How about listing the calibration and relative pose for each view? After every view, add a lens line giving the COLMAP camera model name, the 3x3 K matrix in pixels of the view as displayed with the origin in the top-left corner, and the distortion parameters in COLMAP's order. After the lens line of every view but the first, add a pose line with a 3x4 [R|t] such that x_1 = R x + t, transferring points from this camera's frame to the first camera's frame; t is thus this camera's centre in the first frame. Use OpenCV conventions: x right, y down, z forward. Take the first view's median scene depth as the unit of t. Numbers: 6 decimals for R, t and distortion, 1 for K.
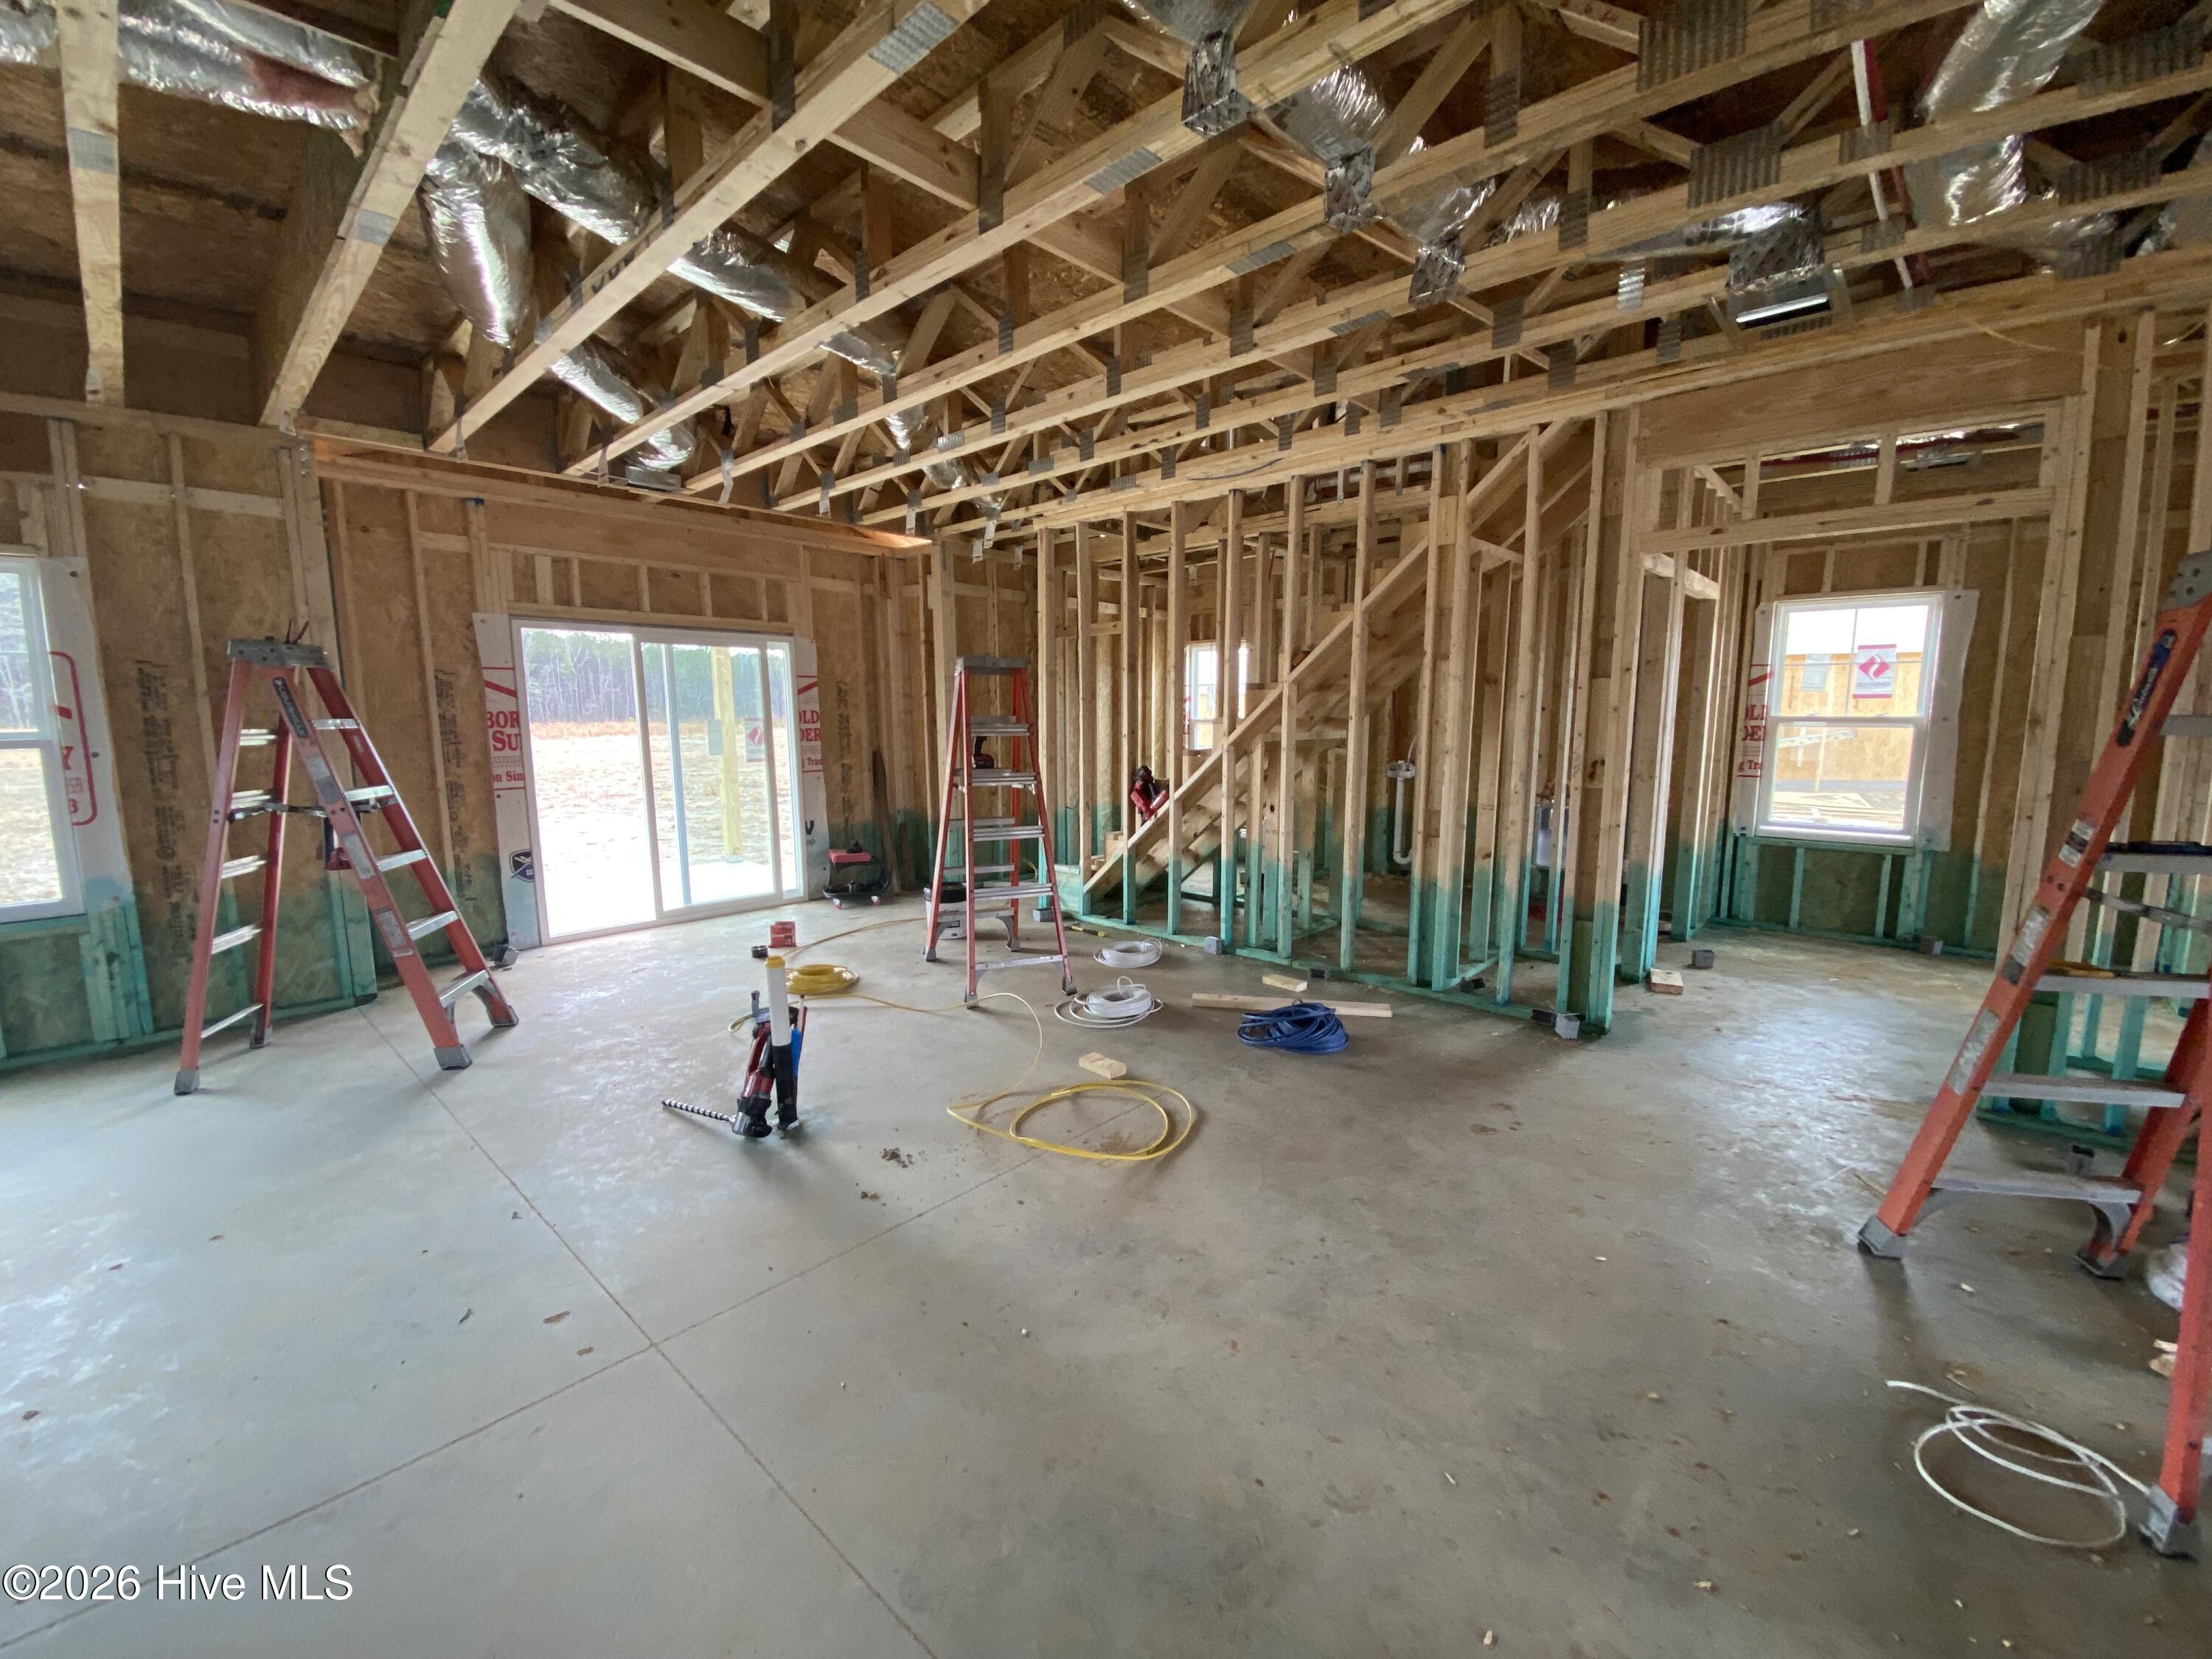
lens RADIAL K [[898.4, 0, 1119.6], [0, 898.4, 836.0], [0, 0, 1]] dist [-0.001743, -0.011291]
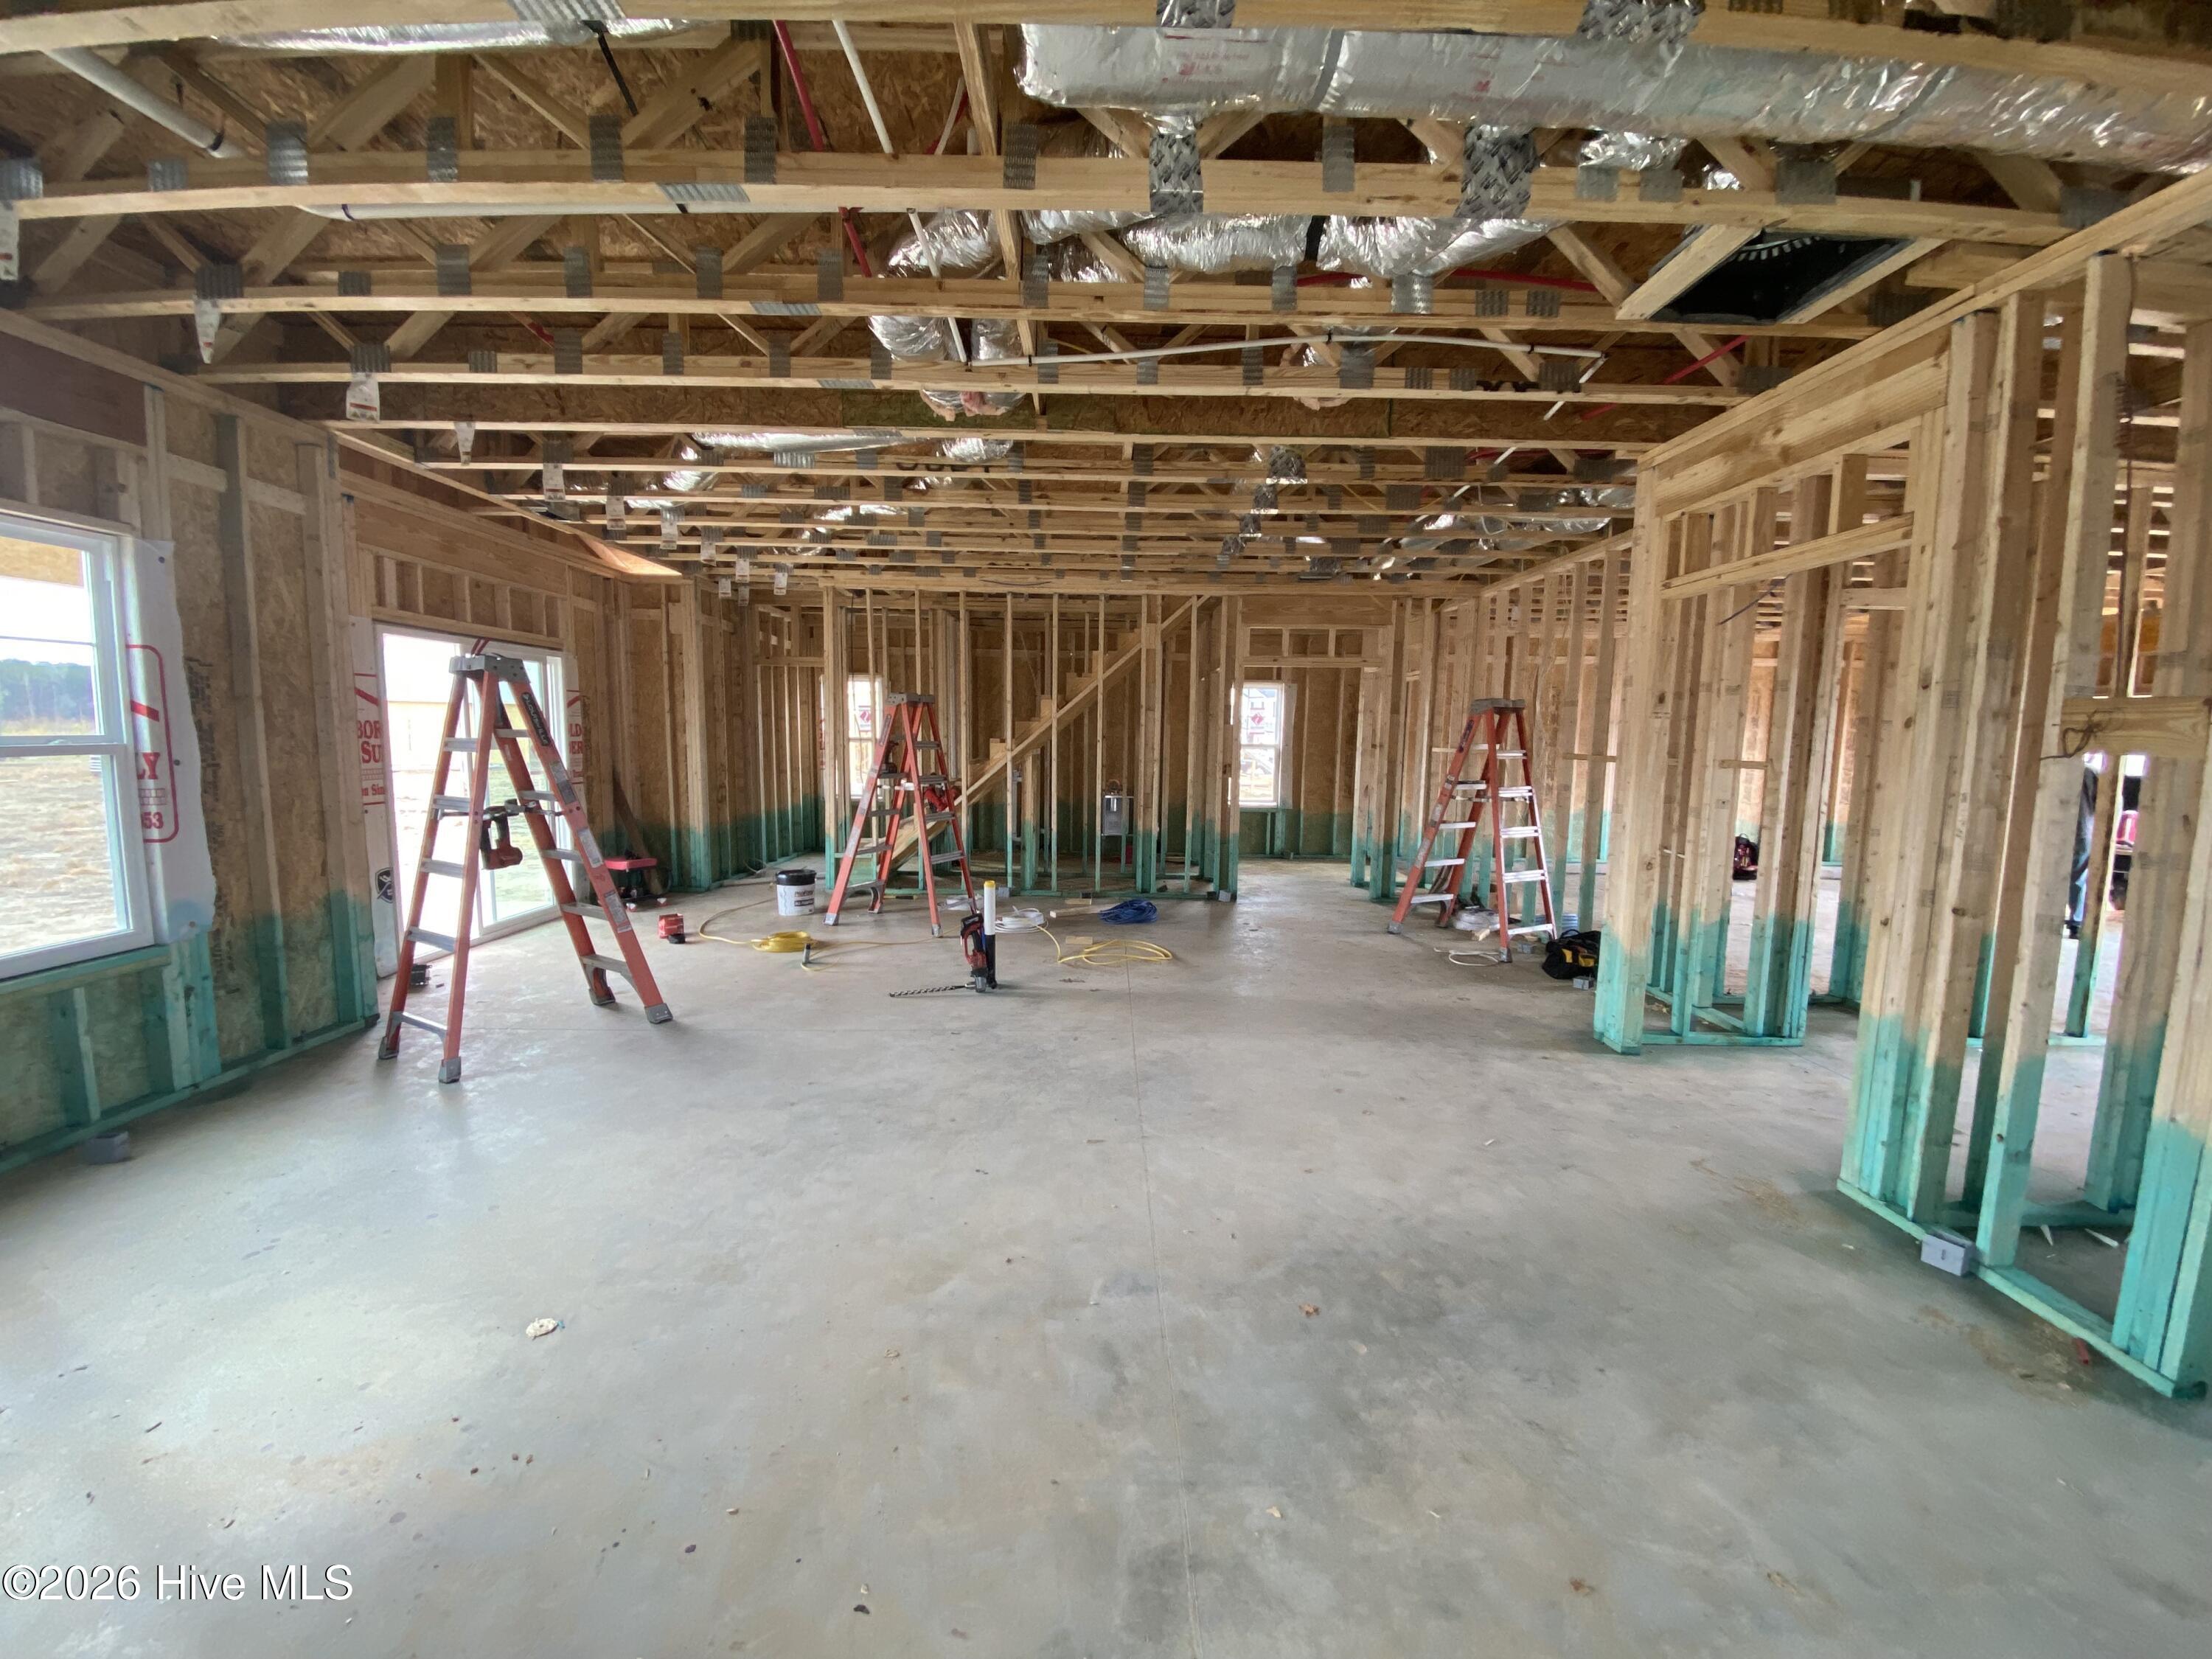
lens RADIAL K [[898.4, 0, 1113.2], [0, 898.4, 842.8], [0, 0, 1]] dist [-0.001743, -0.011291]
pose [[0.724554, -0.064391, 0.686204, -1.076041], [0.072526, 0.997222, 0.016997, 0.041485], [-0.685392, 0.037453, 0.727211, -0.295465]]
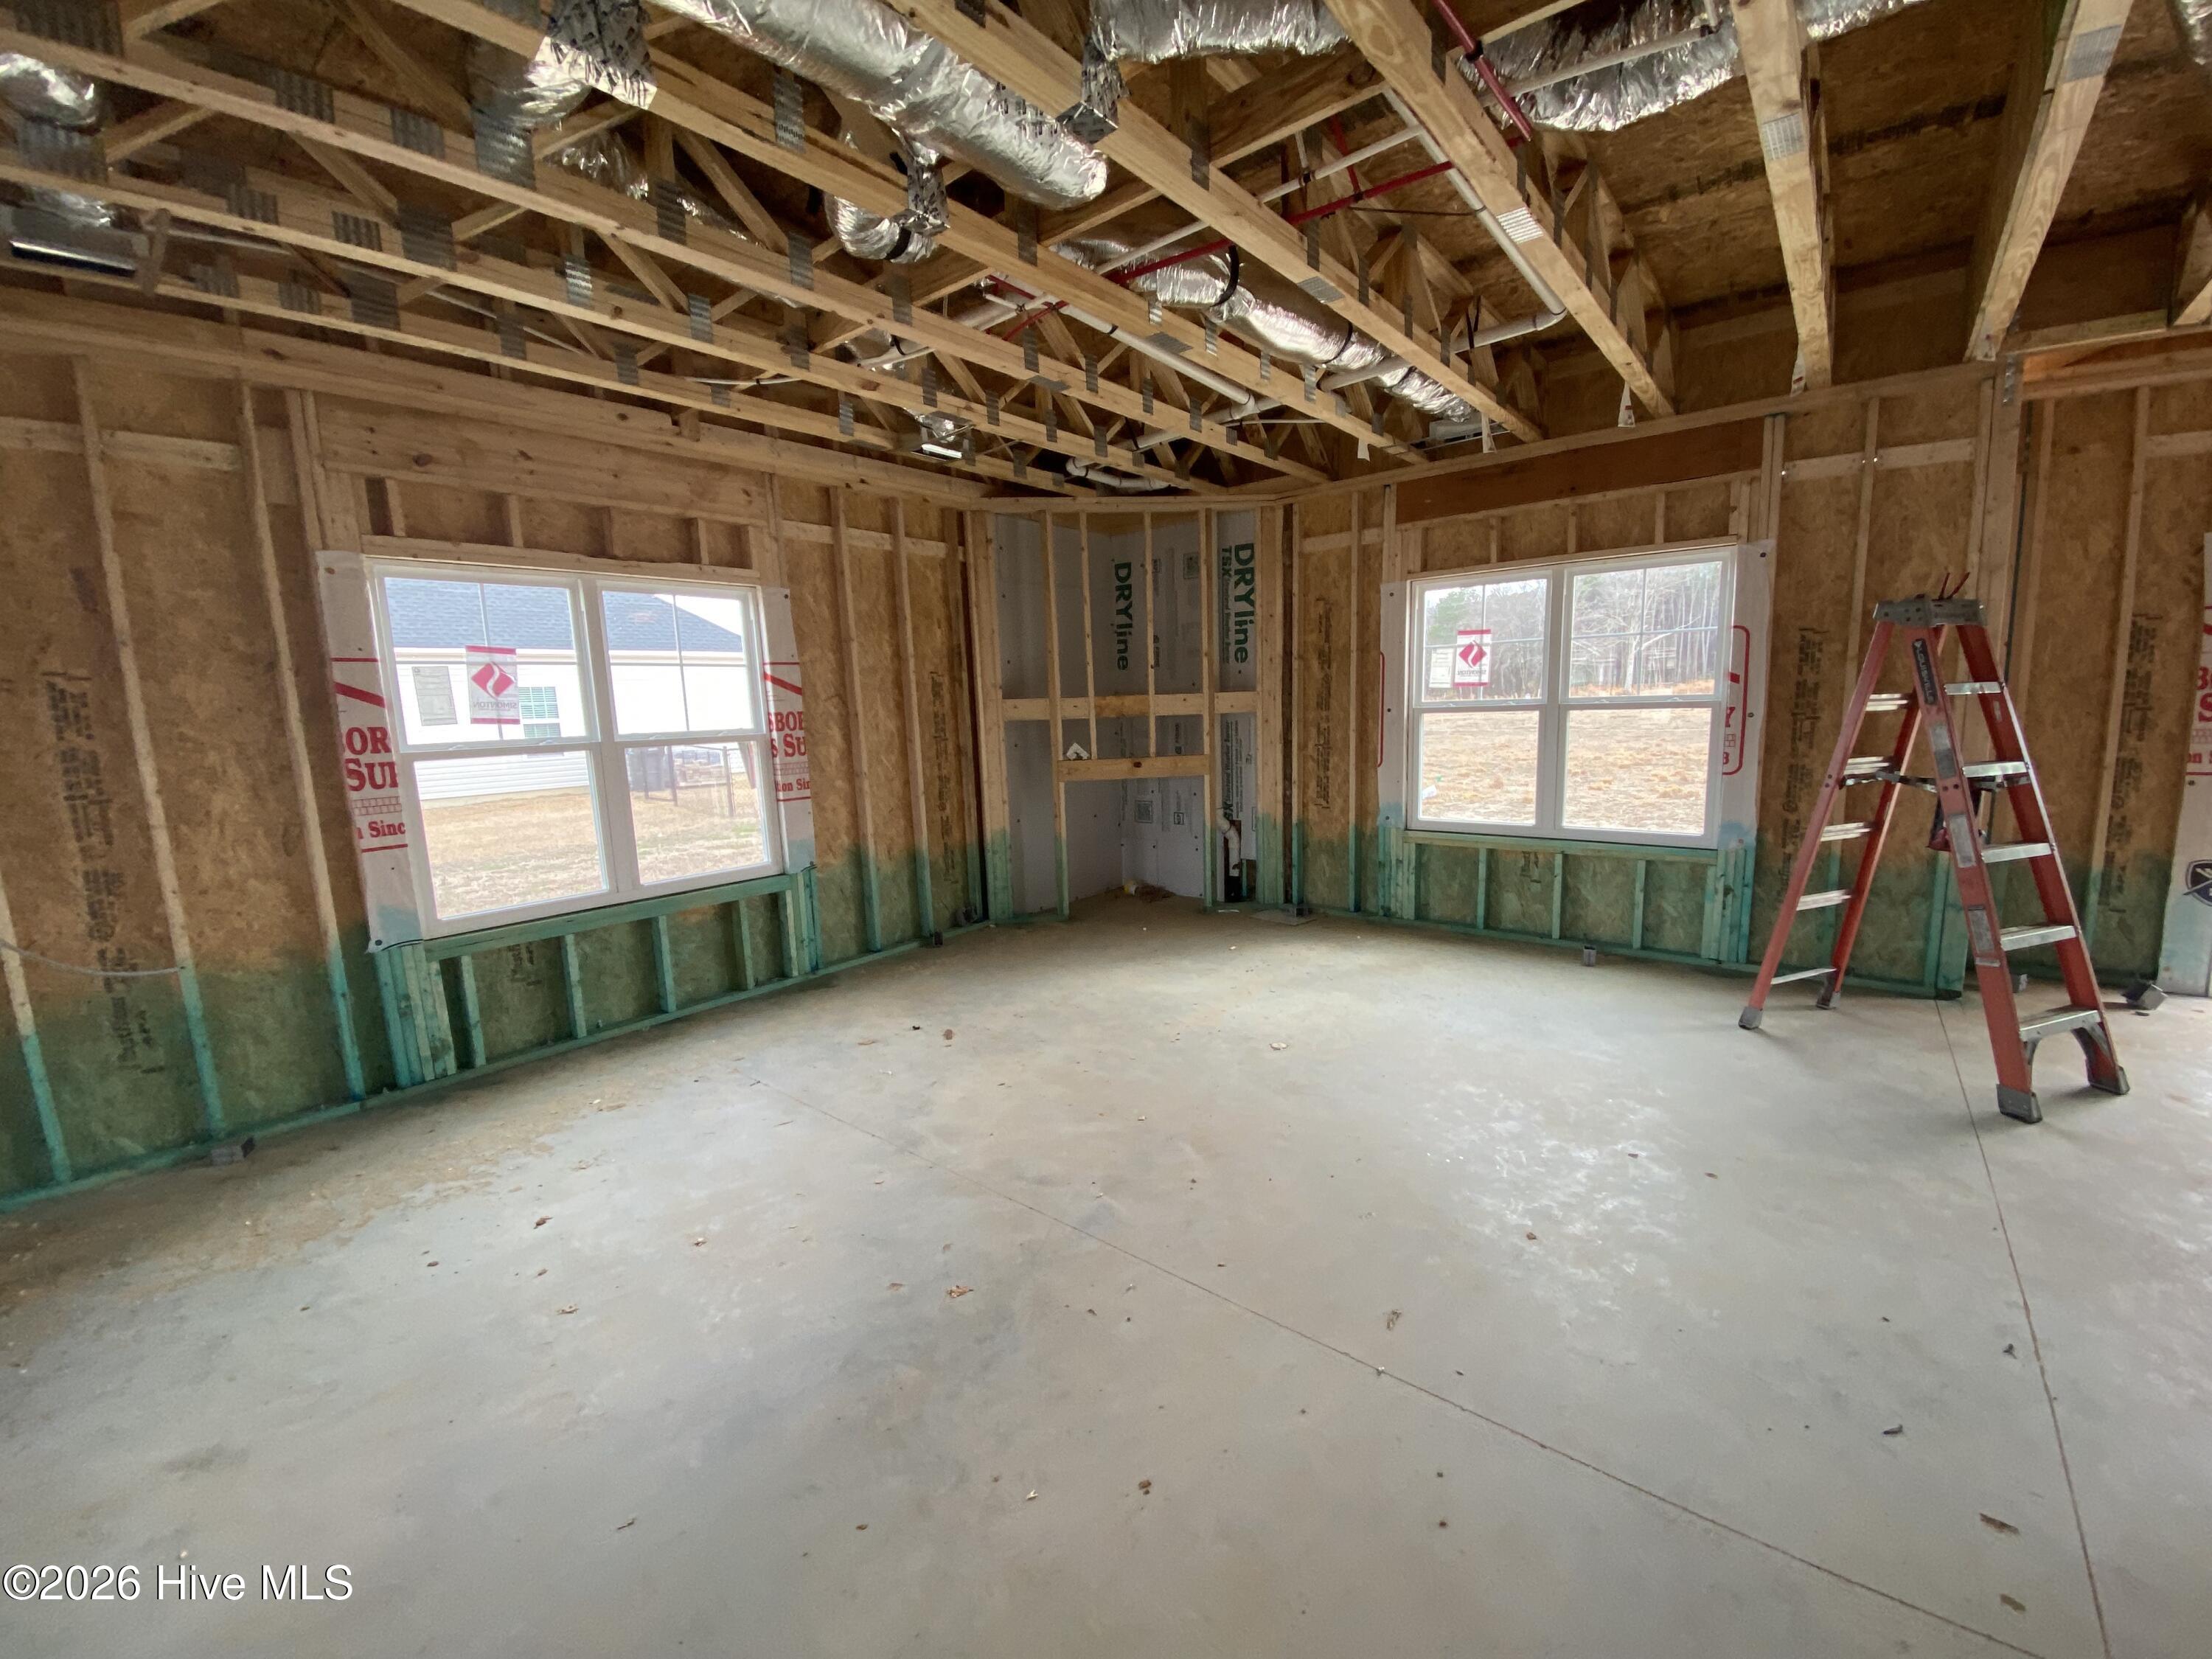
lens RADIAL K [[898.4, 0, 1099.1], [0, 898.4, 835.9], [0, 0, 1]] dist [-0.001743, -0.011291]
pose [[0.043623, 0.154439, -0.987039, -0.030270], [-0.100692, 0.983628, 0.149456, -0.025487], [0.993961, 0.092867, 0.058460, 0.100886]]
